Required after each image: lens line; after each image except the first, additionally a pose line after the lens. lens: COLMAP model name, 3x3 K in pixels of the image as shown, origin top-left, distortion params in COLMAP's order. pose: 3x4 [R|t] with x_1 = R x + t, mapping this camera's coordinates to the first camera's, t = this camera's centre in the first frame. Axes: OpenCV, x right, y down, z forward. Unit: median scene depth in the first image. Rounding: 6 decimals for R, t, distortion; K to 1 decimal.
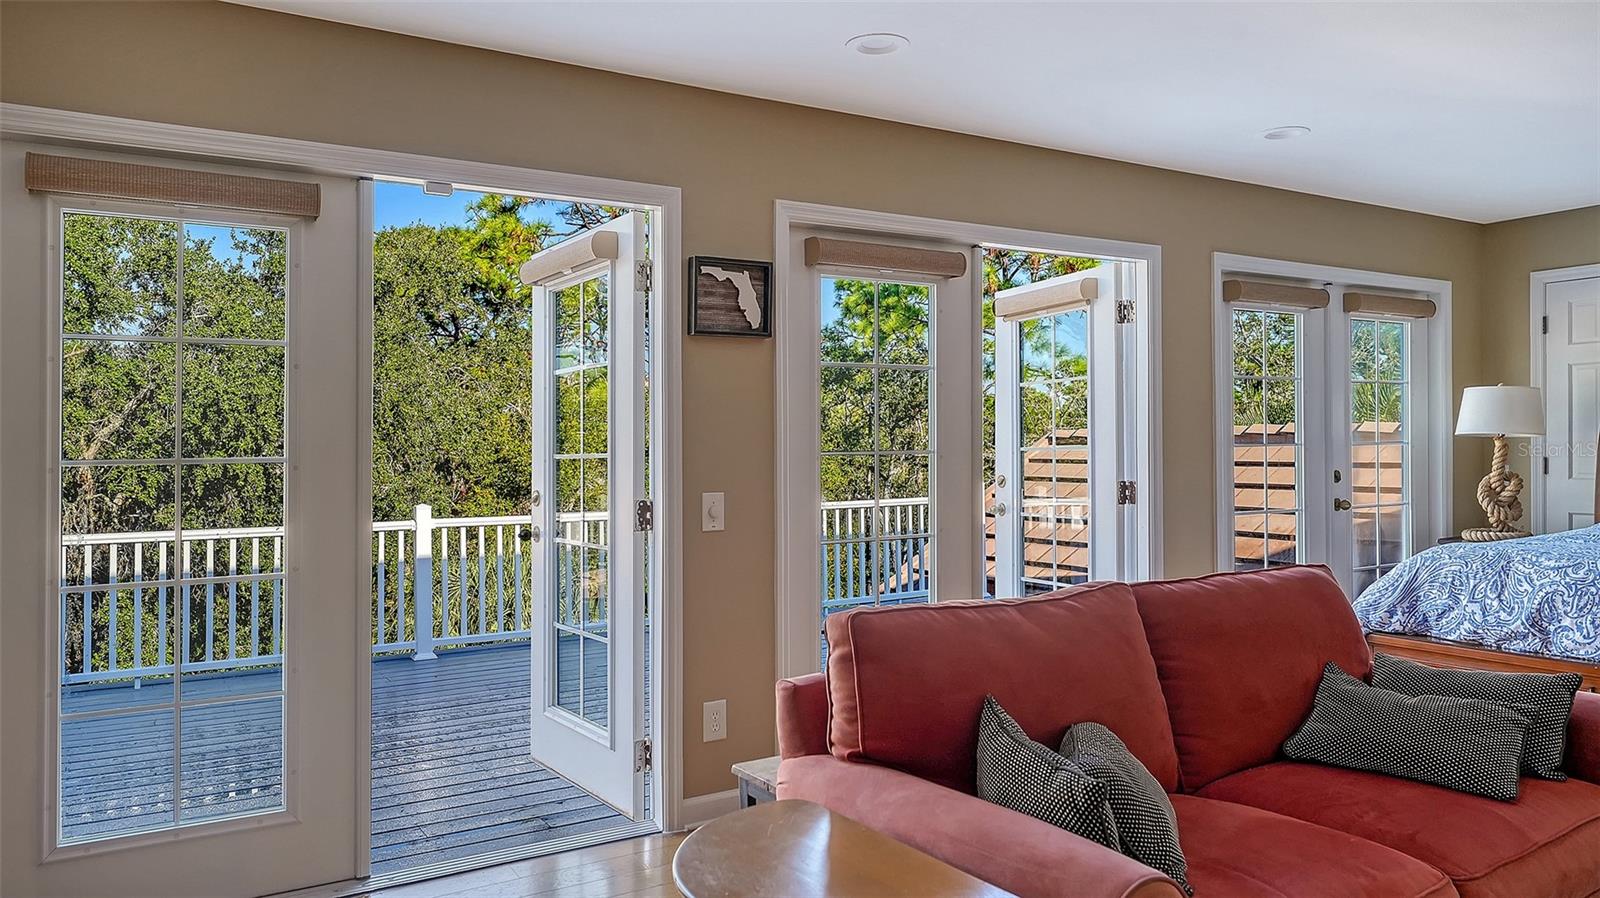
lens RADIAL K [[1130.8, 0, 800.0], [0, 1130.8, 449.0], [0, 0, 1]] dist [-0.002247, -0.000511]
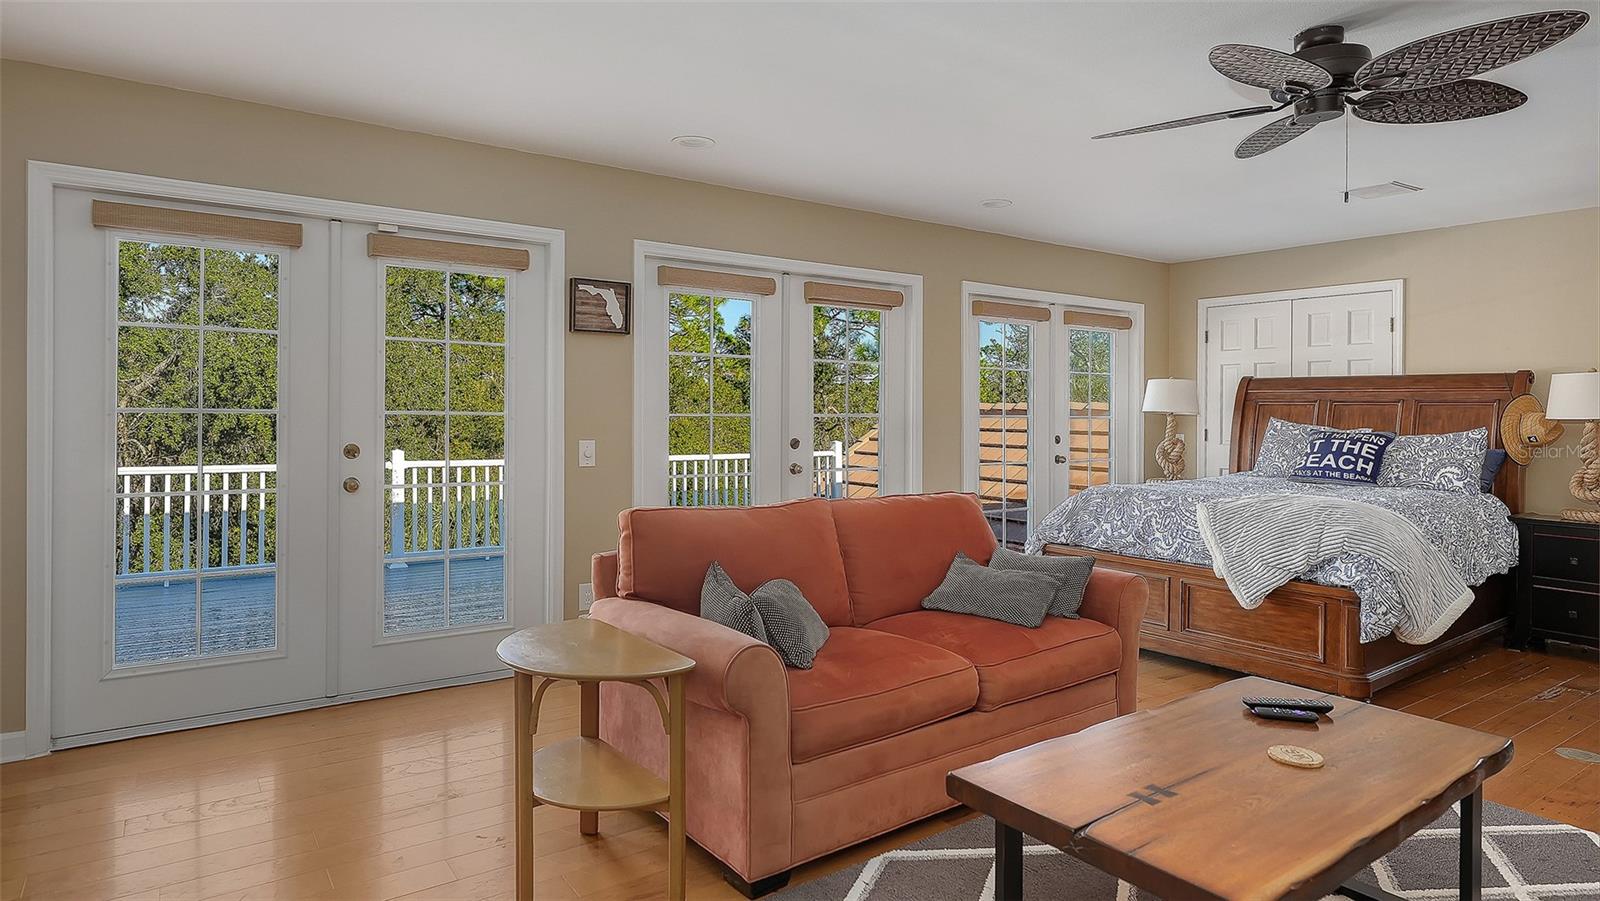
lens RADIAL K [[901.1, 0, 802.4], [0, 901.1, 440.6], [0, 0, 1]] dist [-0.001439, 0.001046]
pose [[0.996099, 0.017803, 0.086424, 0.058037], [-0.020182, 0.999439, 0.026733, 0.001253], [-0.085899, -0.028373, 0.995900, -0.105595]]
